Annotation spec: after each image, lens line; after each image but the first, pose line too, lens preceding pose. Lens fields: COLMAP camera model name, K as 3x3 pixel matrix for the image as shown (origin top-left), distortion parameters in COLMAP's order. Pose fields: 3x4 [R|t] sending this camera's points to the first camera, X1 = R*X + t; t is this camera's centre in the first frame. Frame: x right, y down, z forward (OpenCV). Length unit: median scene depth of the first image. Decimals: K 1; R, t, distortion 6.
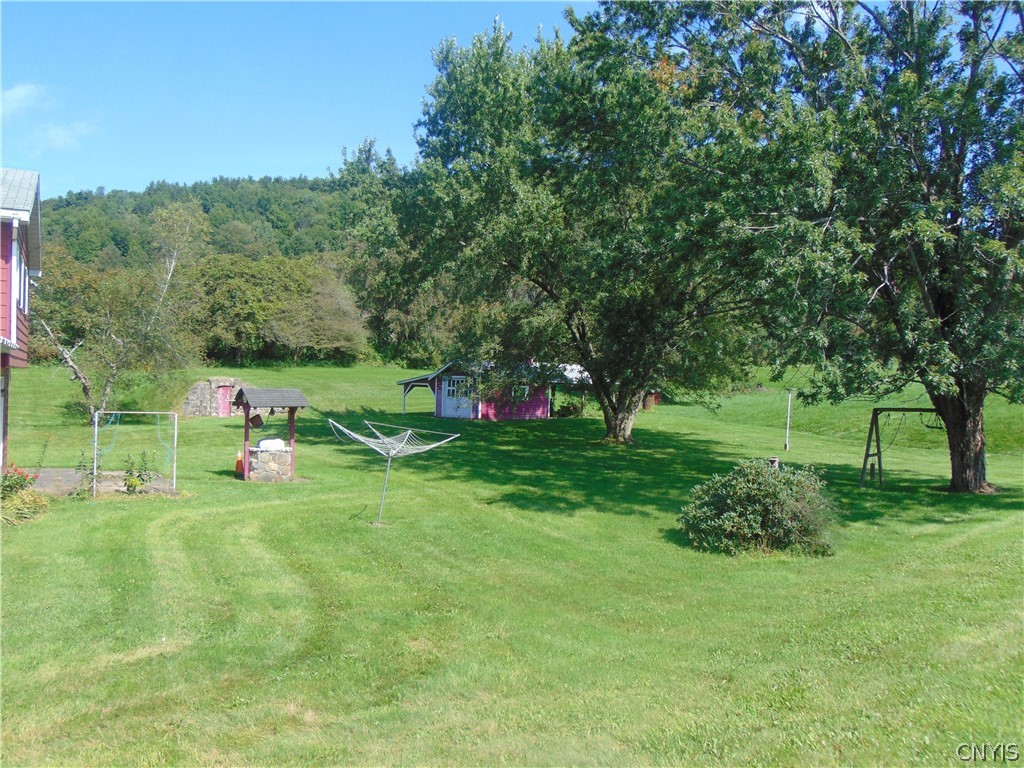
lens RADIAL K [[872.5, 0, 510.4], [0, 872.5, 405.3], [0, 0, 1]] dist [-0.004128, -0.000021]
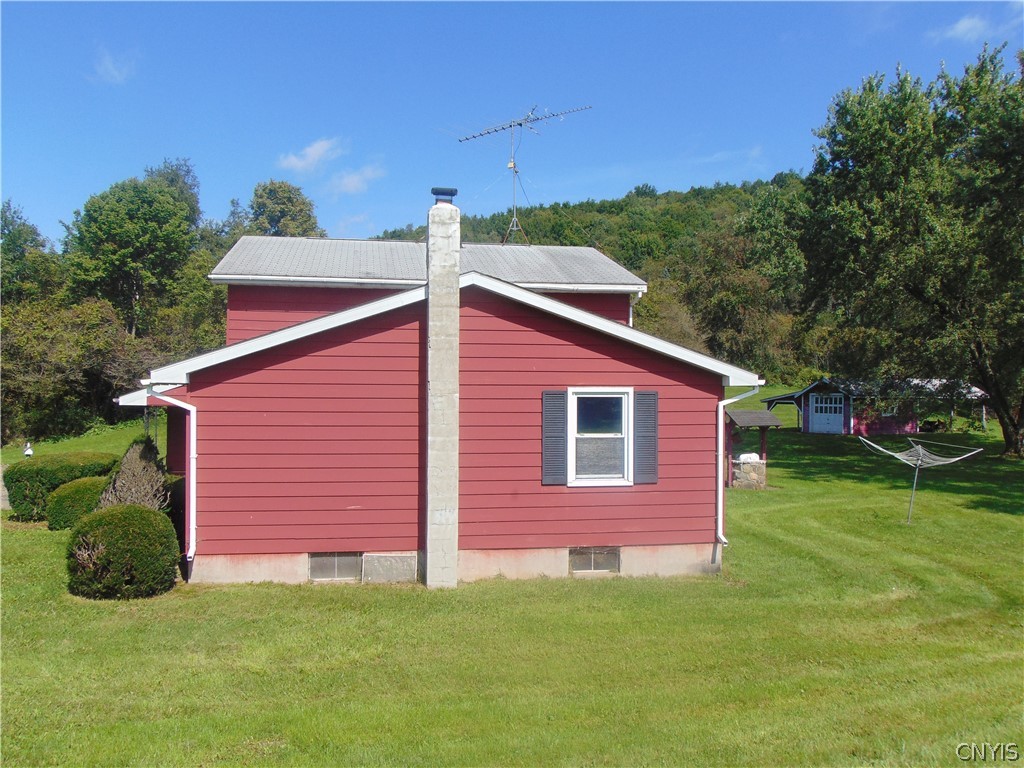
lens RADIAL K [[891.2, 0, 506.2], [0, 891.2, 381.4], [0, 0, 1]] dist [-0.040940, 0.105300]
pose [[0.955316, -0.022075, -0.294761, -0.113338], [0.009308, 0.998959, -0.044649, -0.004059], [0.295440, 0.039910, 0.954527, -0.129351]]
